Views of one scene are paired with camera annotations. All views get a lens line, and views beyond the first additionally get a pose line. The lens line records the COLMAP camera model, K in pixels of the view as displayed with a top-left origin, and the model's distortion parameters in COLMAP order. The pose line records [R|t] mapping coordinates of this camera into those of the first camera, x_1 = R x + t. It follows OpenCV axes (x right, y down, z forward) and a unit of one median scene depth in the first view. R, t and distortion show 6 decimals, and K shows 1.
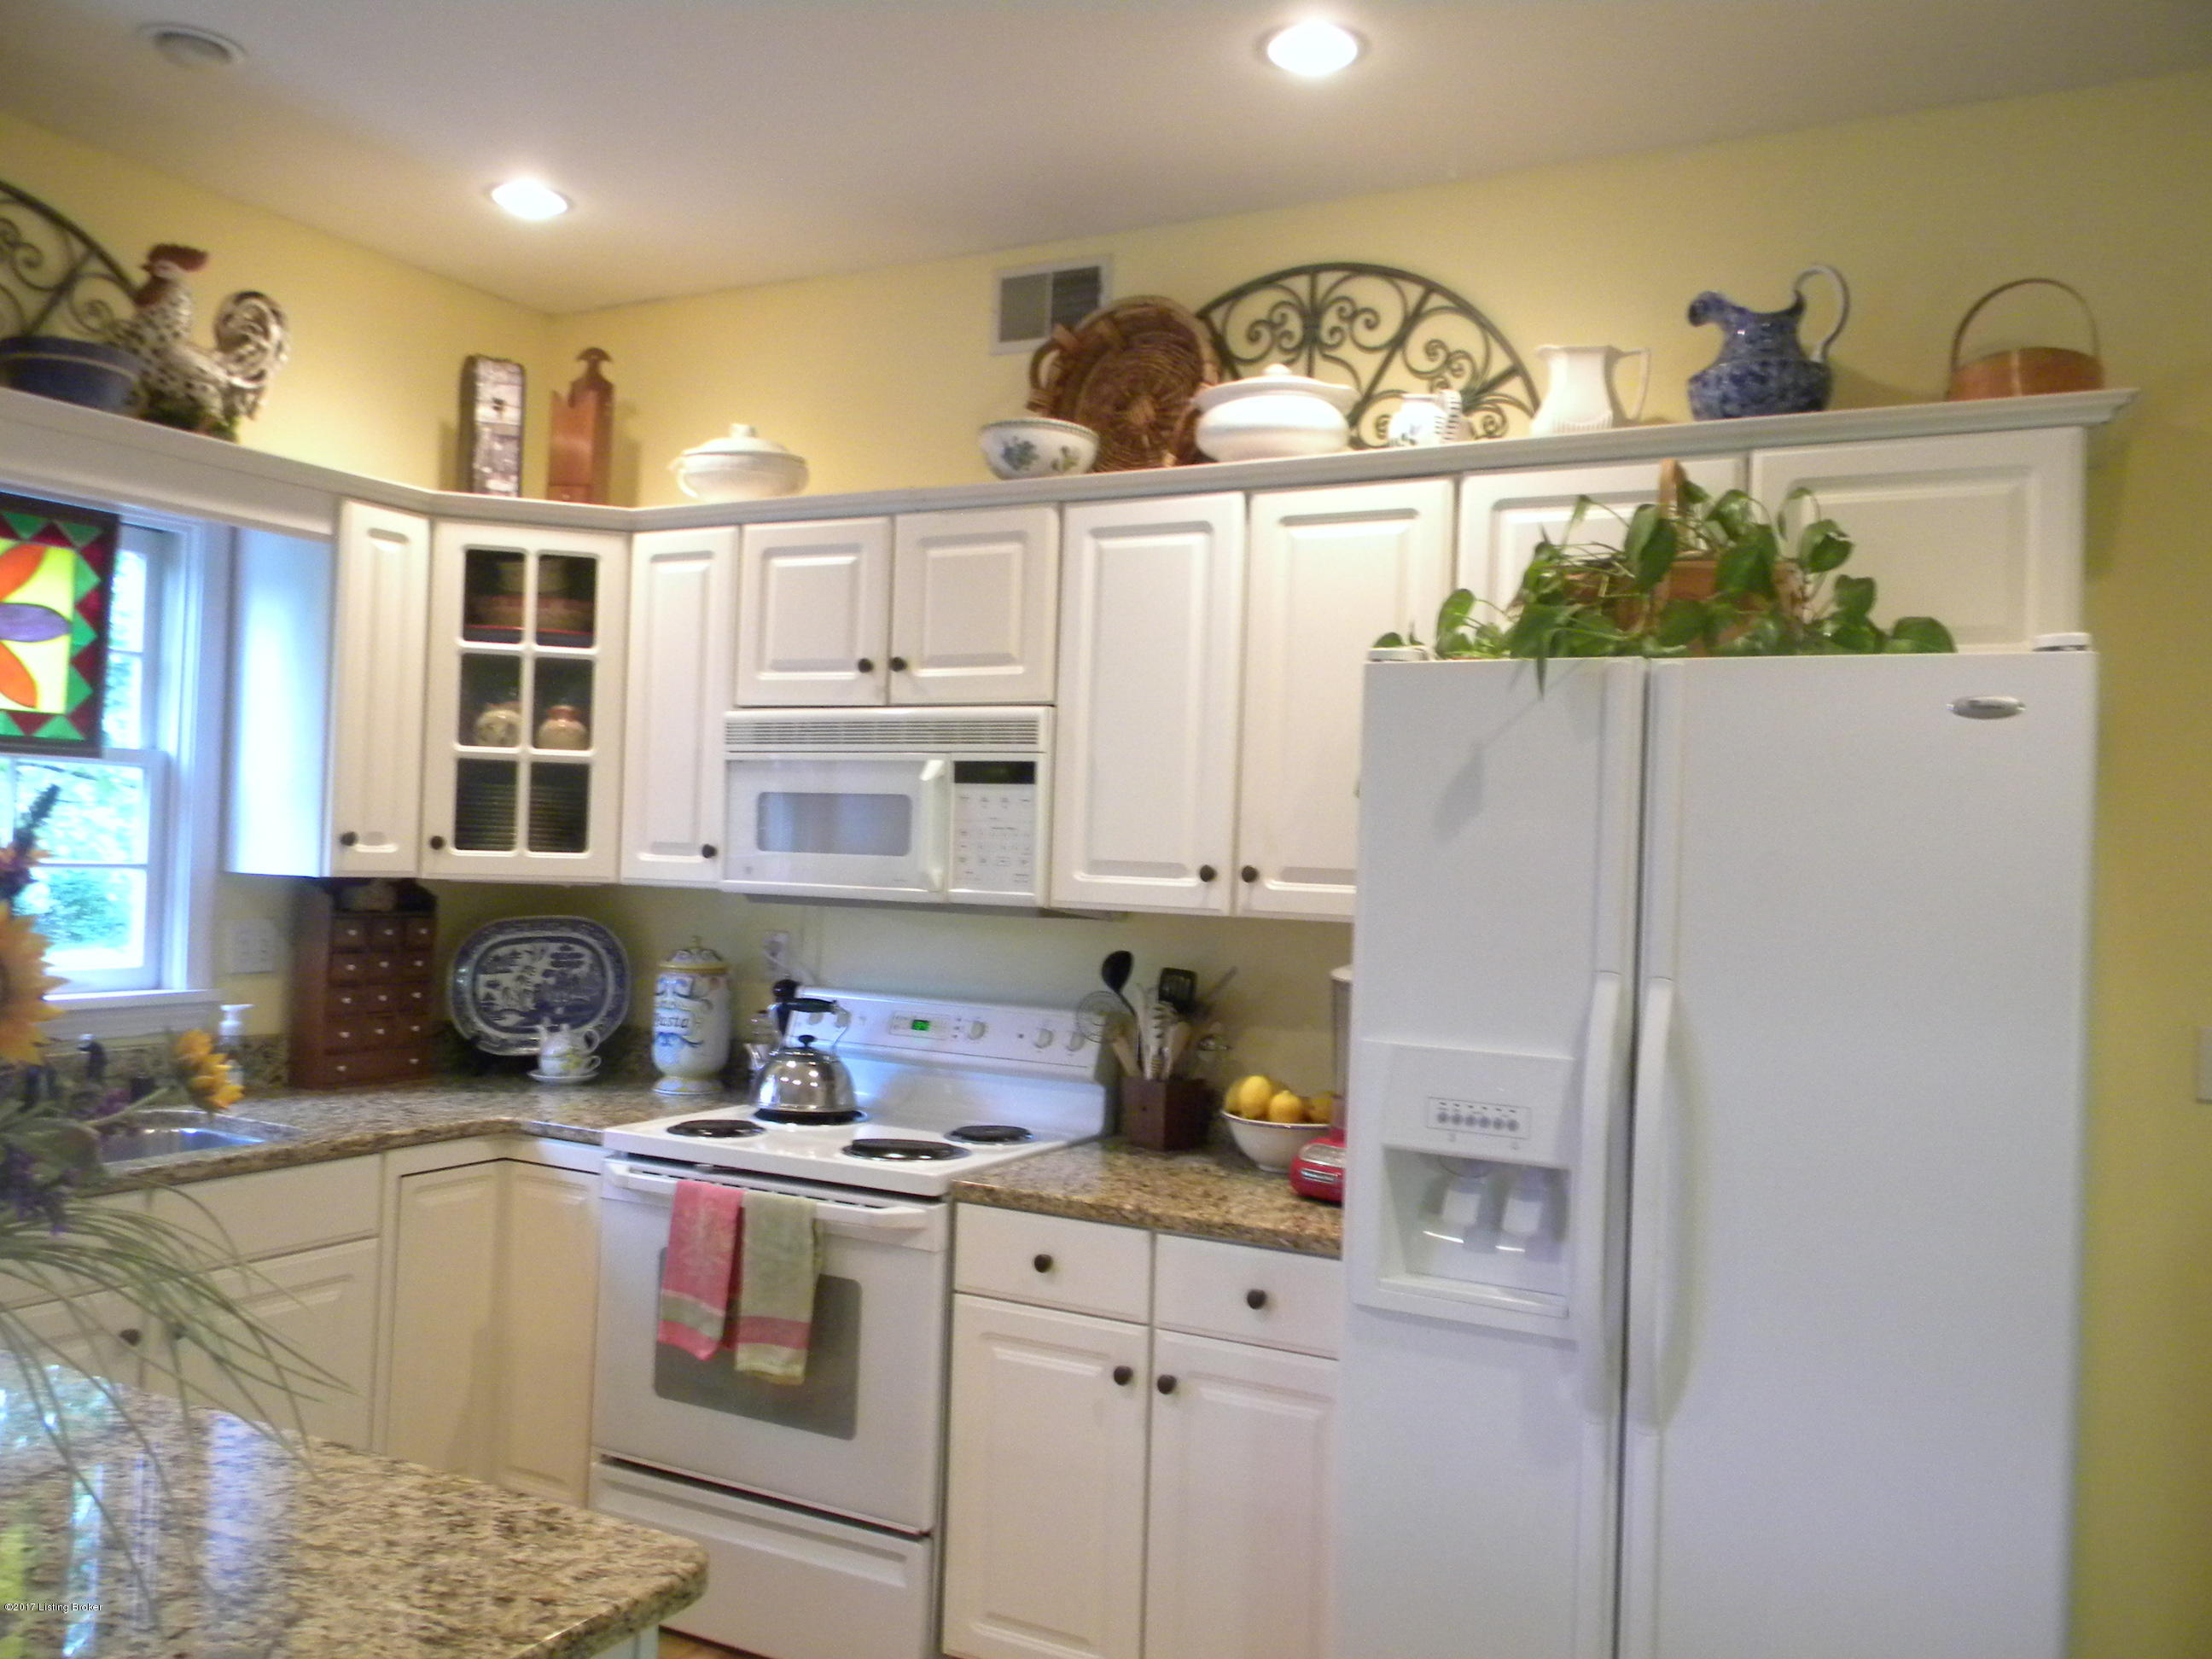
lens RADIAL K [[1794.6, 0, 1106.0], [0, 1794.6, 829.5], [0, 0, 1]] dist [0.002178, 0.006660]
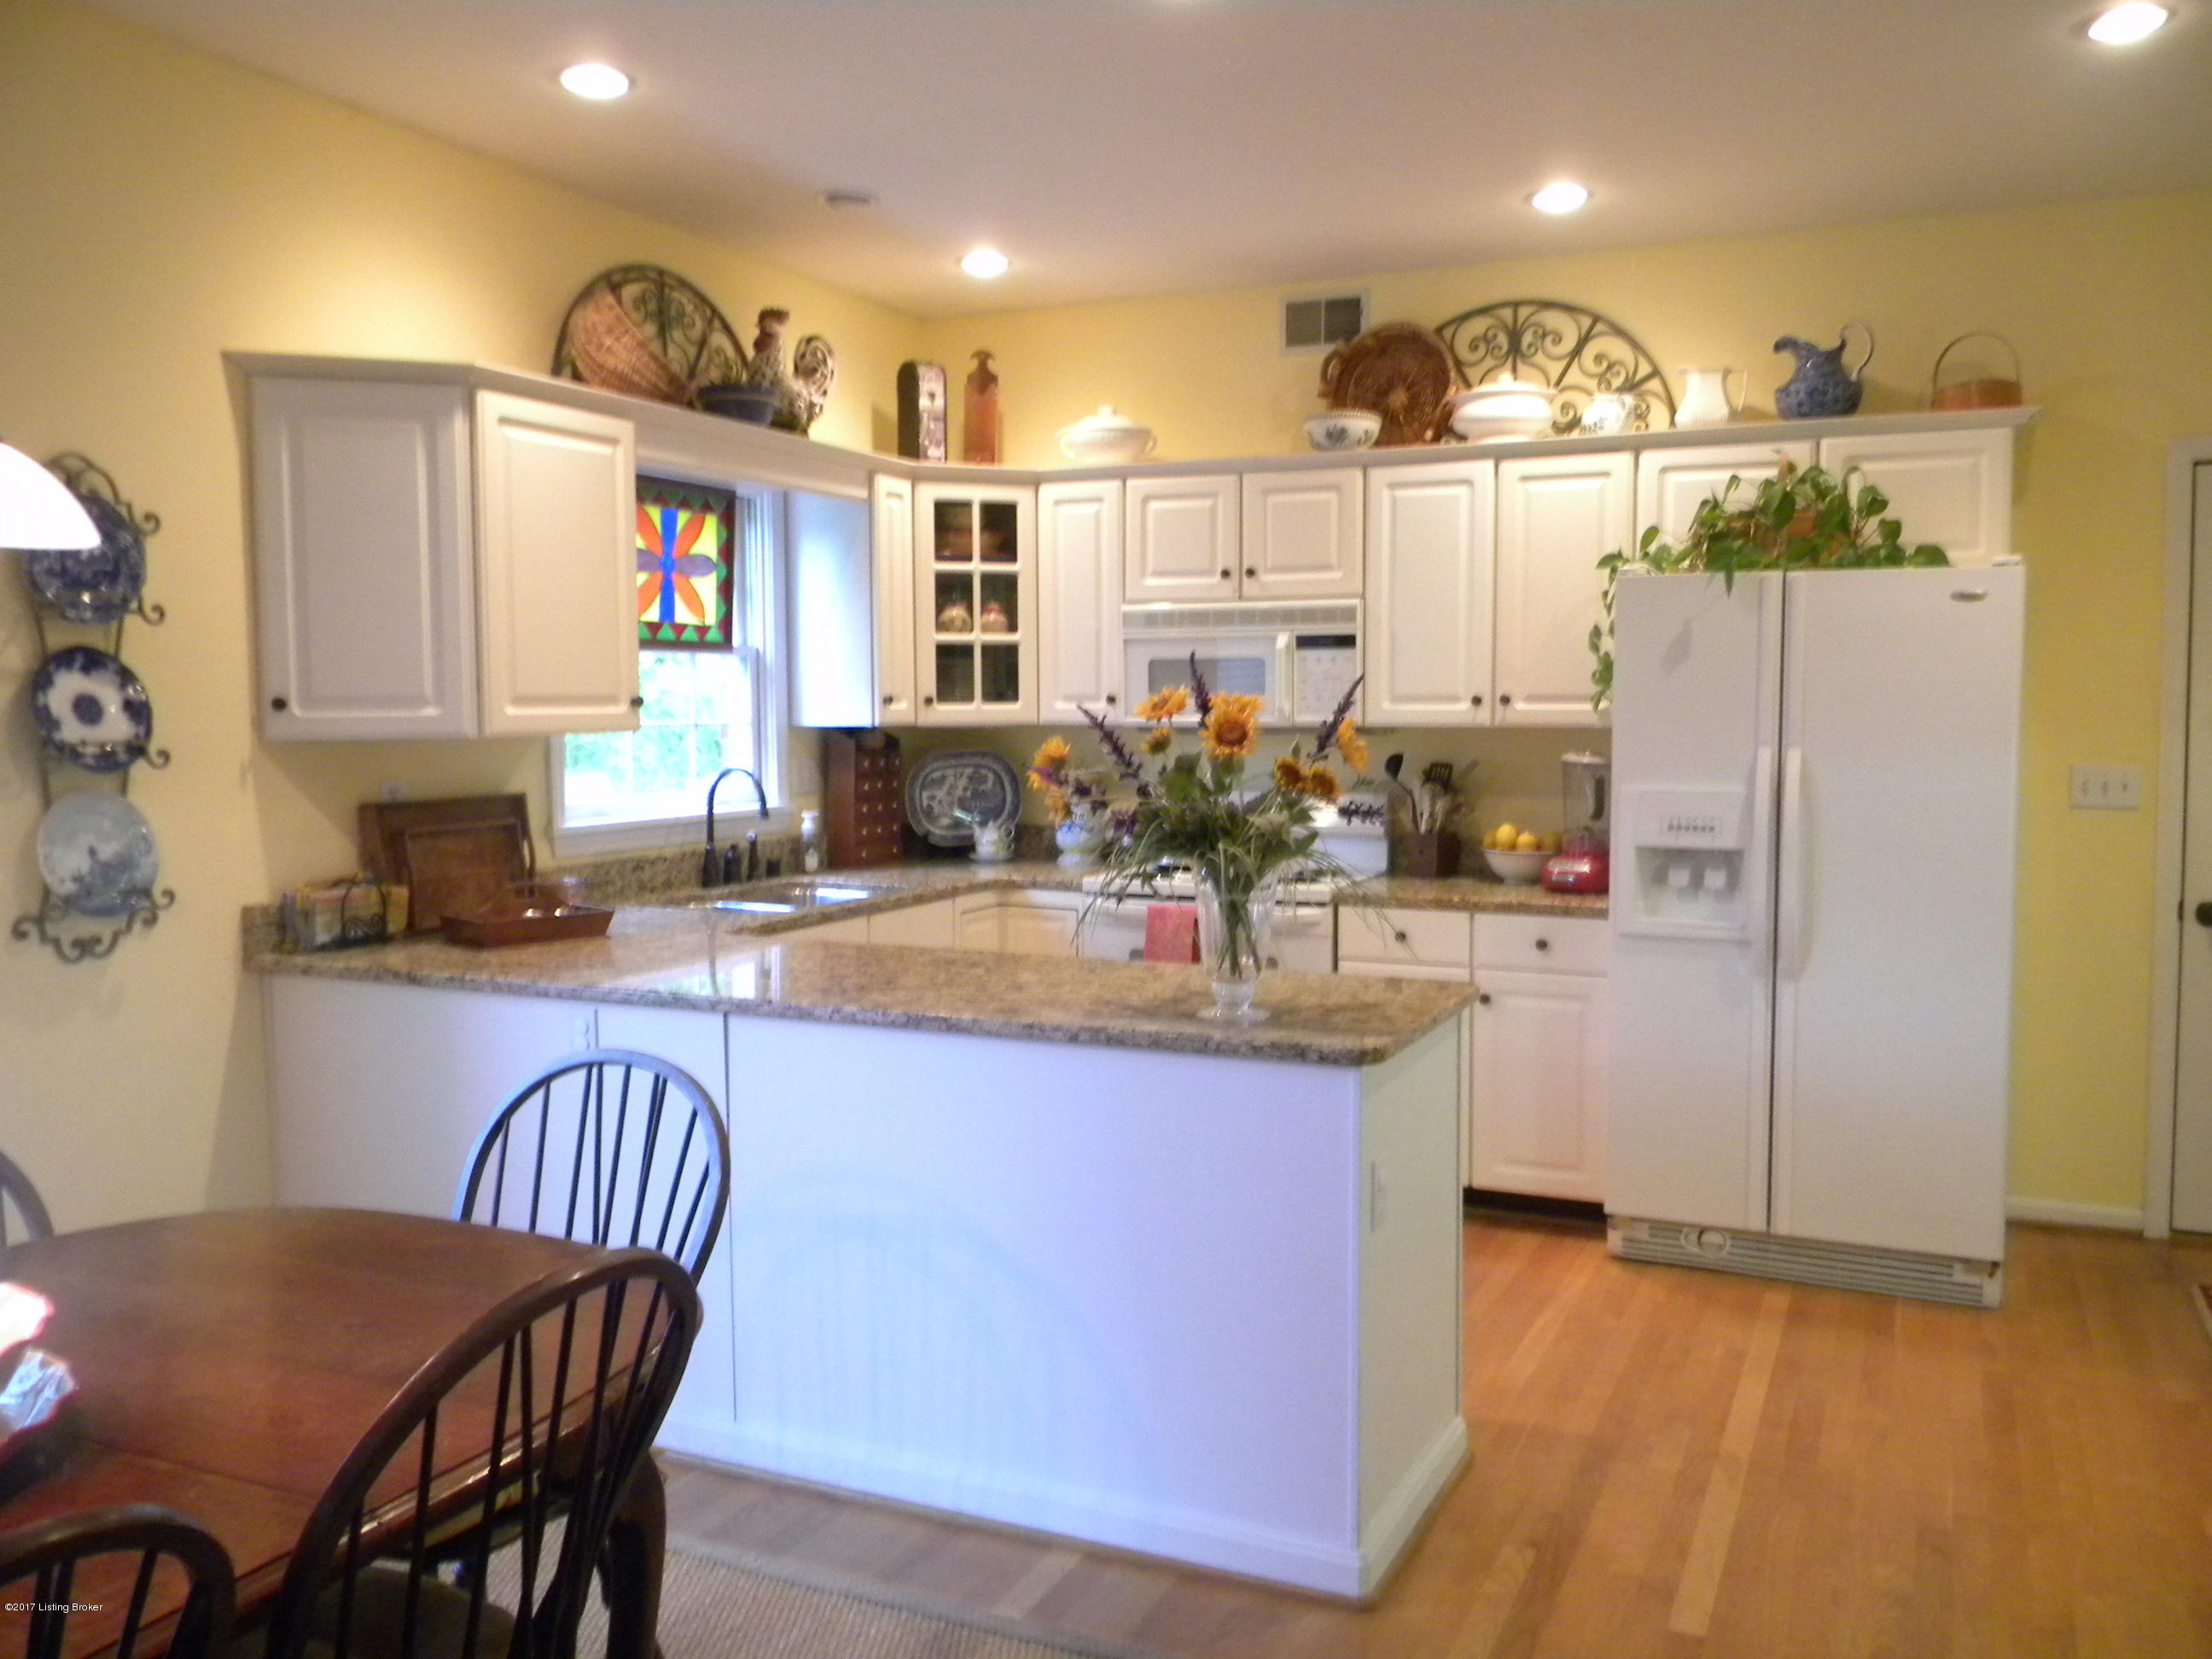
lens RADIAL K [[1770.2, 0, 1106.0], [0, 1770.2, 829.5], [0, 0, 1]] dist [0.006049, -0.007751]
pose [[0.997661, -0.041747, 0.054130, -0.339008], [0.036750, 0.995243, 0.090222, -0.014664], [-0.057639, -0.088022, 0.994450, -0.532316]]
